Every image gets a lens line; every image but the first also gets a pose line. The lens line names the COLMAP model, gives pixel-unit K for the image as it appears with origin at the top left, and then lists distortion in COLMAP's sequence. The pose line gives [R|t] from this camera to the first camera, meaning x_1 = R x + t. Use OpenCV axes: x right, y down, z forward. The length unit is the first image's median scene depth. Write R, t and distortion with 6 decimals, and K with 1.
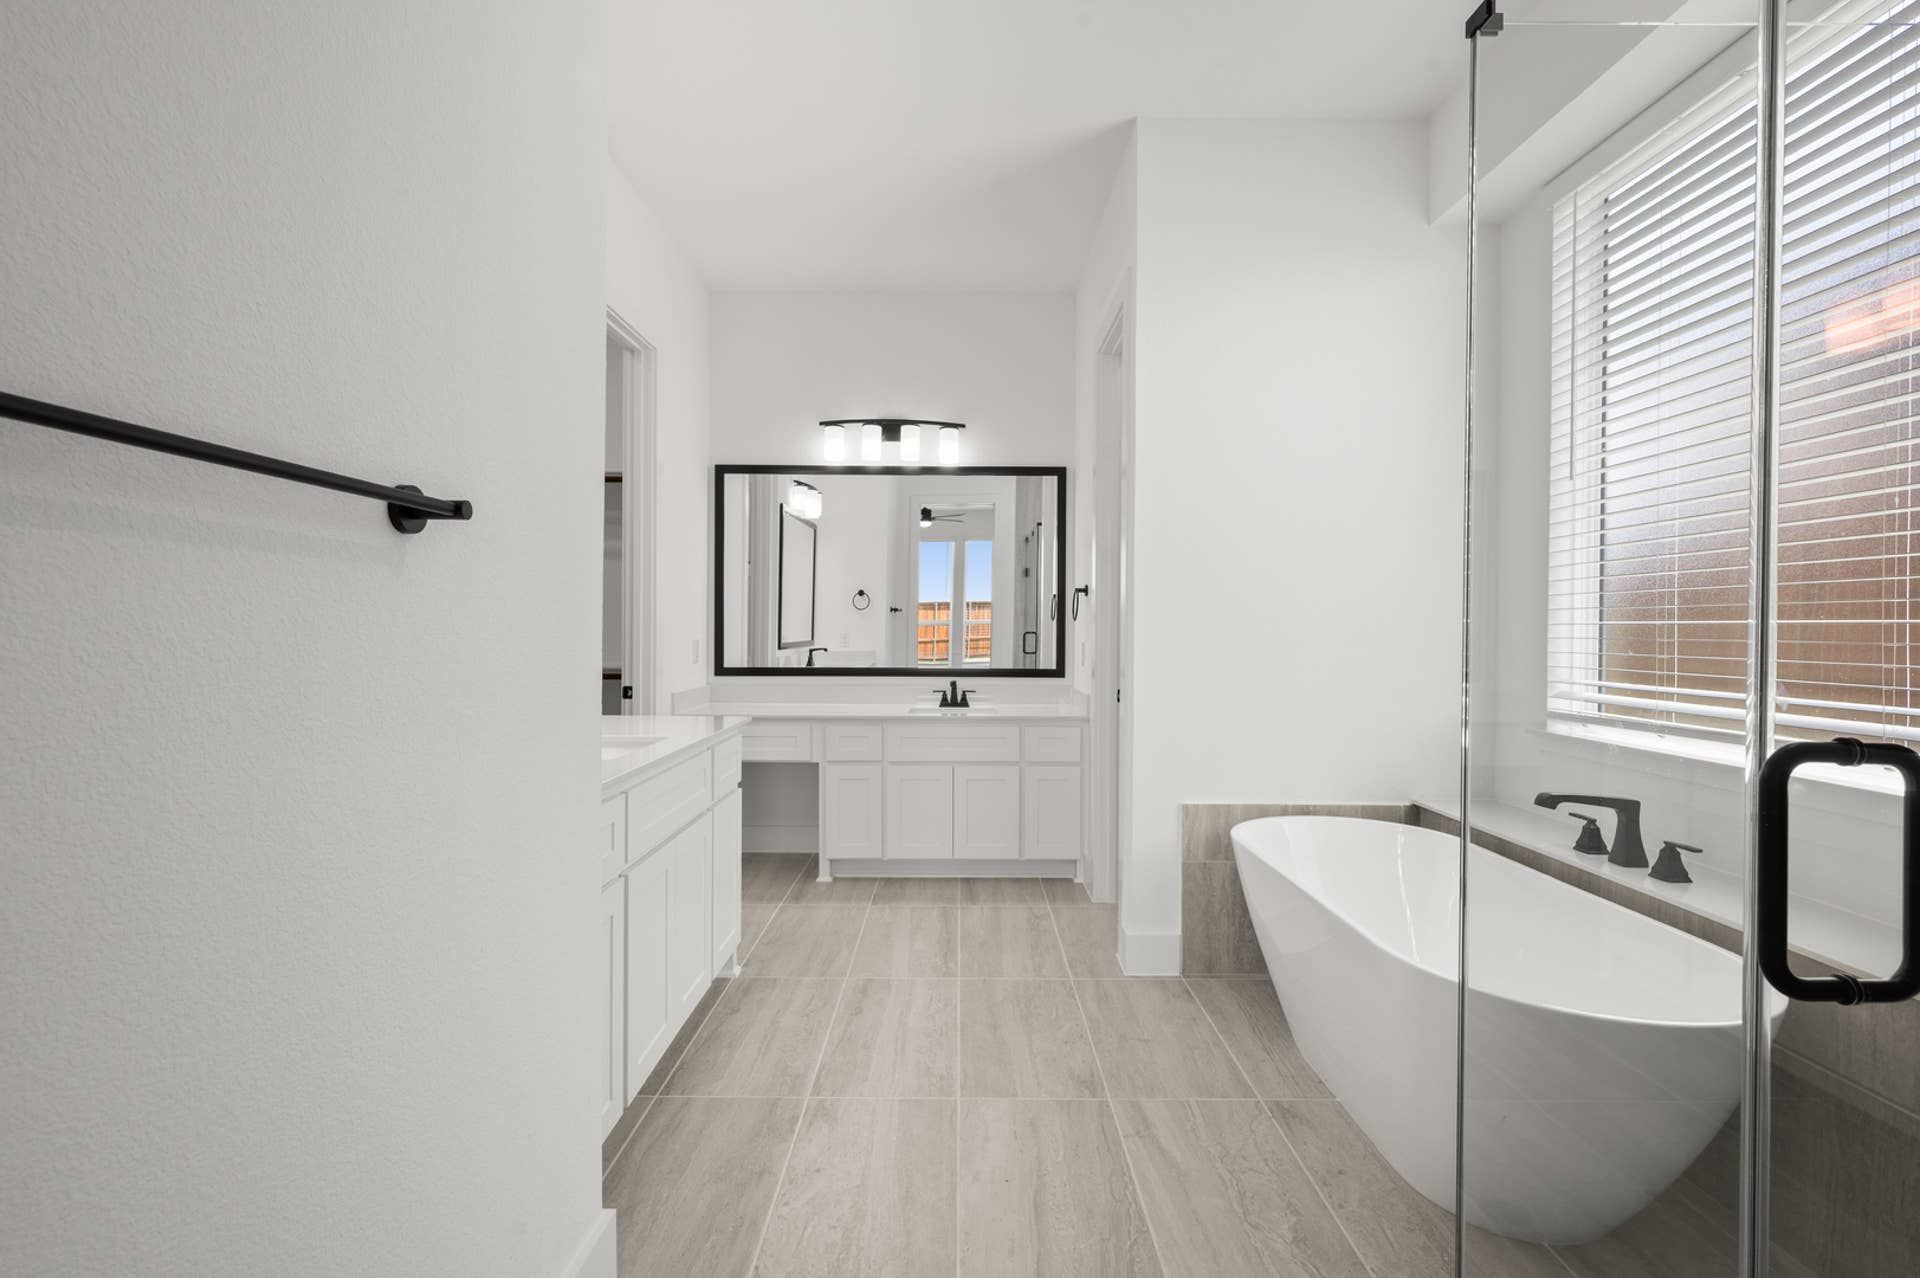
lens RADIAL K [[868.4, 0, 957.8], [0, 868.4, 633.7], [0, 0, 1]] dist [0.000360, 0.000239]
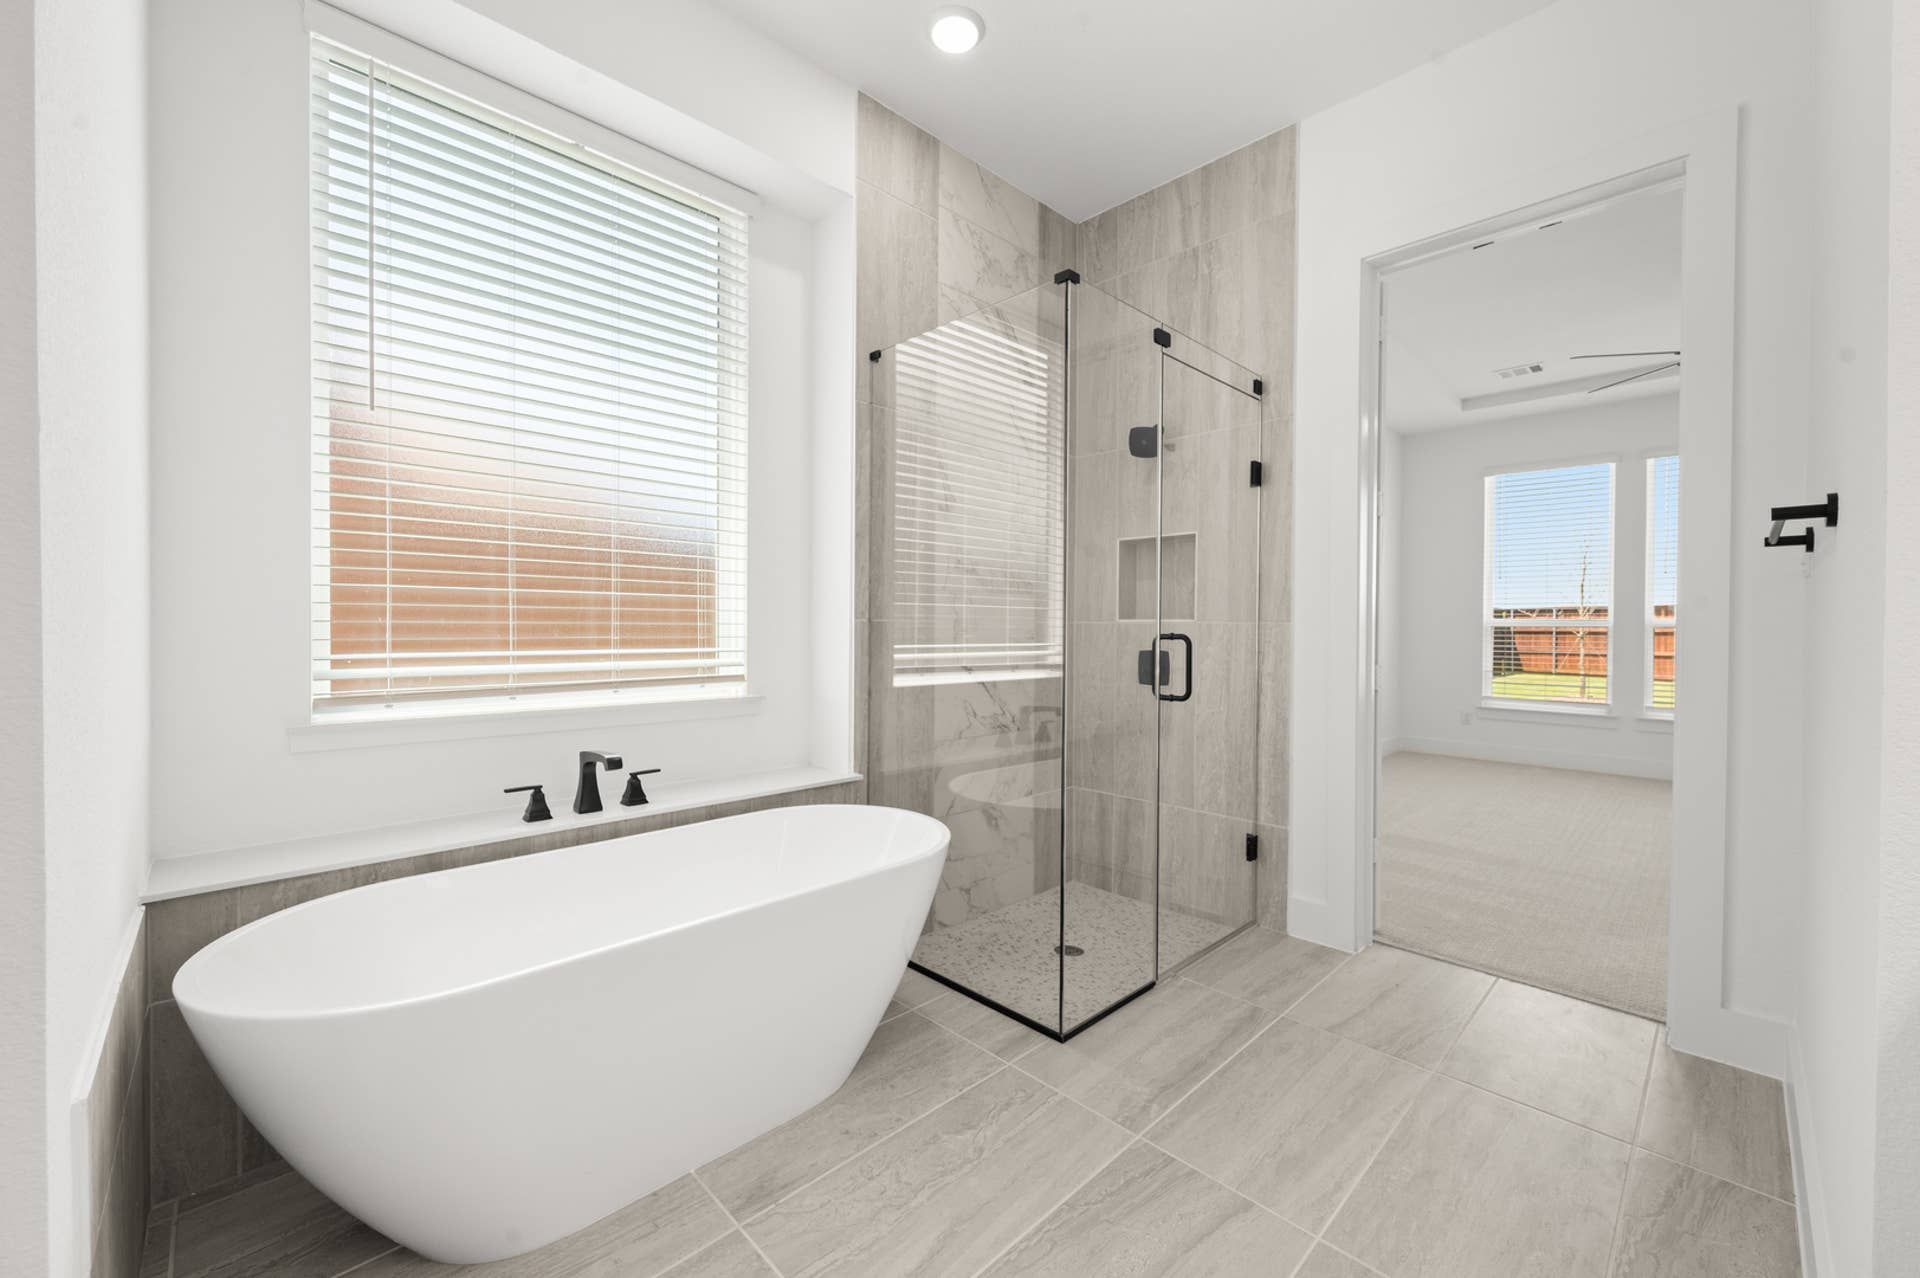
lens RADIAL K [[763.0, 0, 960.0], [0, 763.0, 639.0], [0, 0, 1]] dist [-0.001792, -0.000188]
pose [[-0.703659, -0.037147, 0.709566, -0.123820], [-0.016547, 0.999218, 0.035901, 0.003240], [-0.710345, 0.013521, -0.703724, 0.710882]]
